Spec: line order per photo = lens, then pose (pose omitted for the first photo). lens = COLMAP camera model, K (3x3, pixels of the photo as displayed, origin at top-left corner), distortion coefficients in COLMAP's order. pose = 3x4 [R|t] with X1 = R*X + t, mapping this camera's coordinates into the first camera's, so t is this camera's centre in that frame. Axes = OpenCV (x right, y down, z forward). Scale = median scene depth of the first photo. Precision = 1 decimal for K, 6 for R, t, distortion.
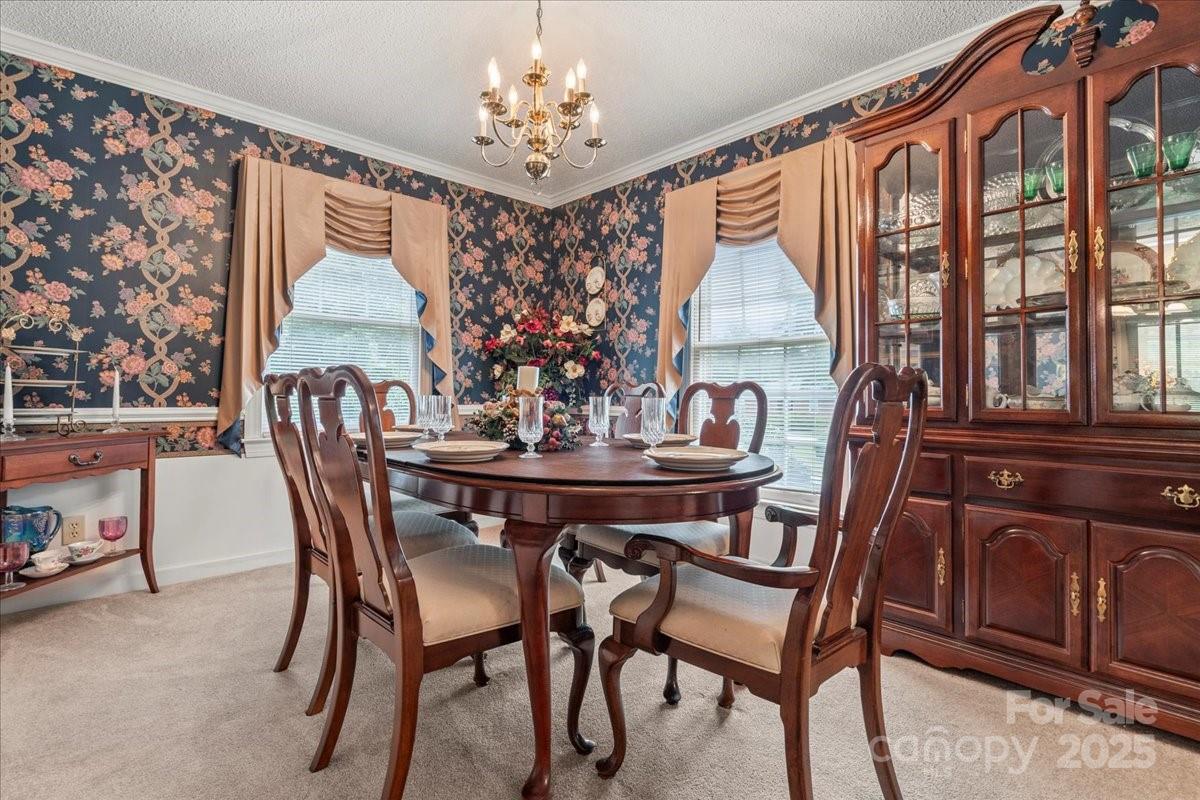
lens RADIAL K [[549.5, 0, 587.9], [0, 549.5, 381.2], [0, 0, 1]] dist [0.000319, 0.001305]
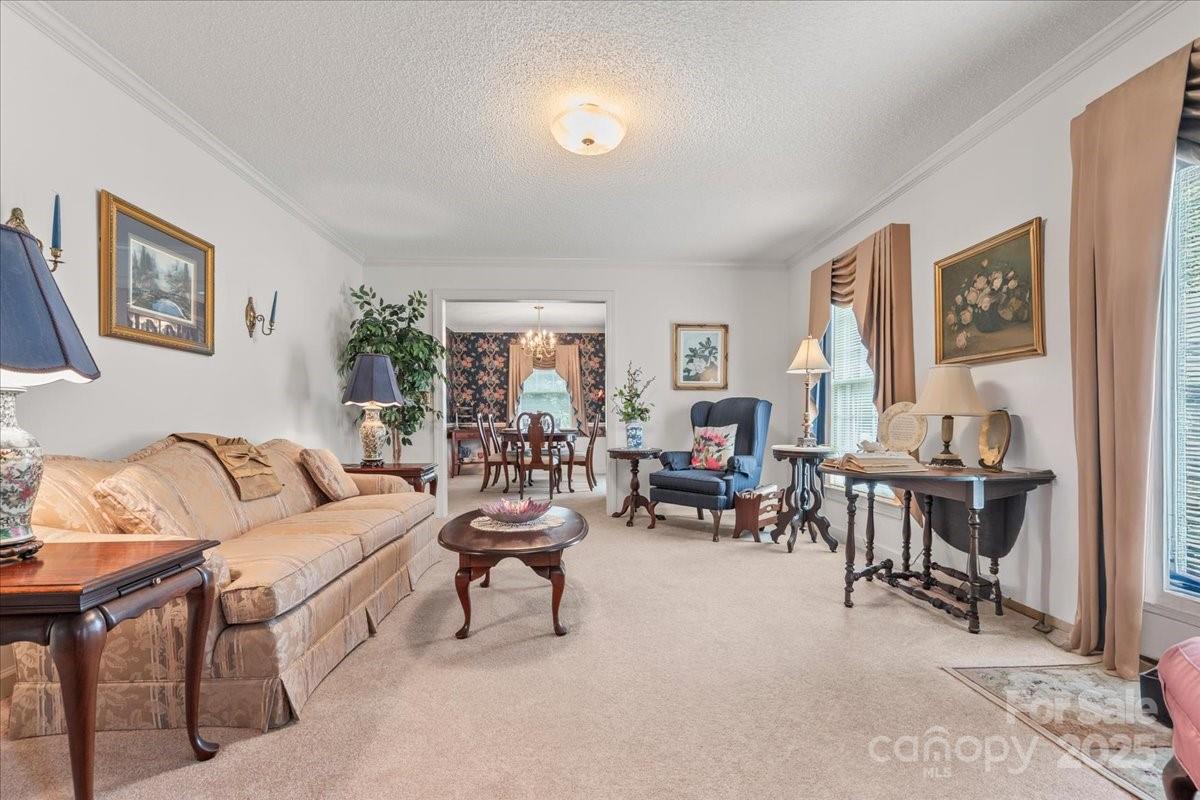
lens RADIAL K [[549.5, 0, 614.5], [0, 549.5, 420.0], [0, 0, 1]] dist [0.000319, 0.001305]
pose [[0.784579, -0.007976, -0.619978, 1.955033], [0.020348, 0.999710, 0.012889, 0.000466], [0.619695, -0.022728, 0.784513, -1.219968]]
